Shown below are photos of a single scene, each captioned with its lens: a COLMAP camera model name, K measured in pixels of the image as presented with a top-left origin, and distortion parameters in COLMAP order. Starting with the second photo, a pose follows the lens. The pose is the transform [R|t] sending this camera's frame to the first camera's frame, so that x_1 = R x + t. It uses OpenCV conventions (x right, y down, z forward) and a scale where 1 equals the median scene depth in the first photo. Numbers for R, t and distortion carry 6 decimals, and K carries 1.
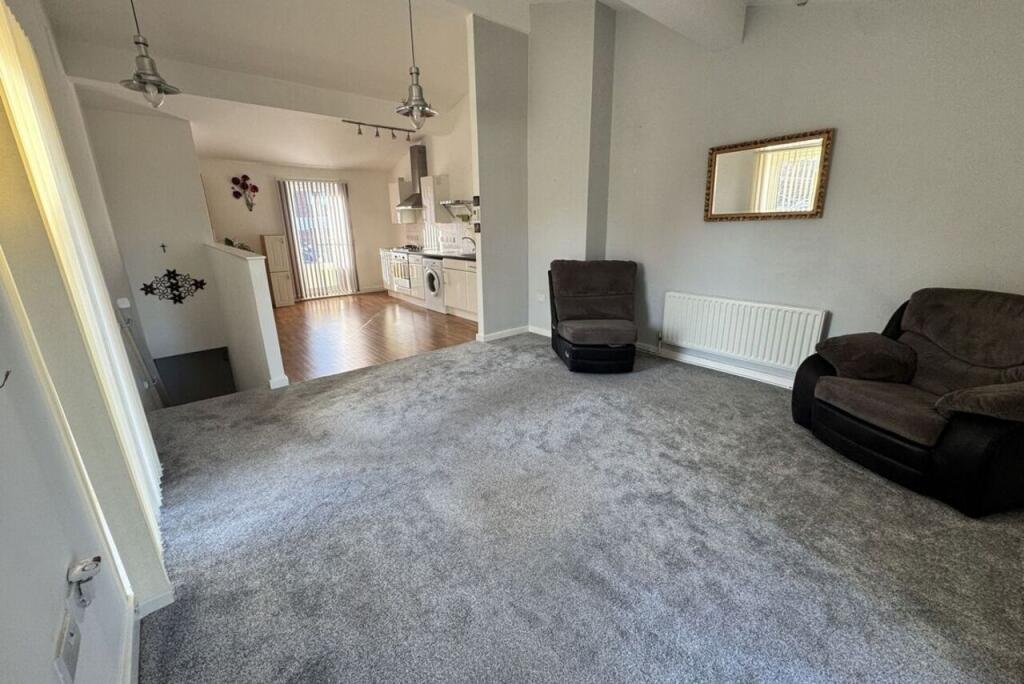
lens RADIAL K [[412.0, 0, 512.0], [0, 412.0, 342.0], [0, 0, 1]] dist [0.000606, -0.000016]
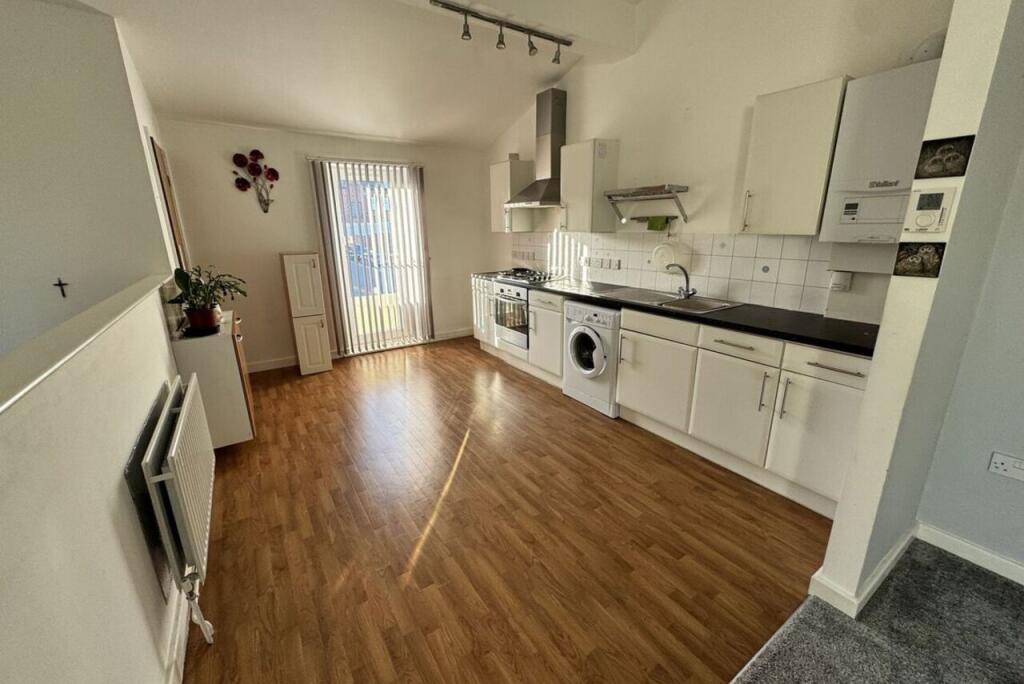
lens RADIAL K [[412.0, 0, 512.0], [0, 412.0, 342.0], [0, 0, 1]] dist [0.000606, -0.000016]
pose [[0.992150, 0.031233, -0.121088, -0.204197], [-0.032391, 0.999446, -0.007607, -0.137270], [0.120783, 0.011470, 0.992613, 0.452240]]
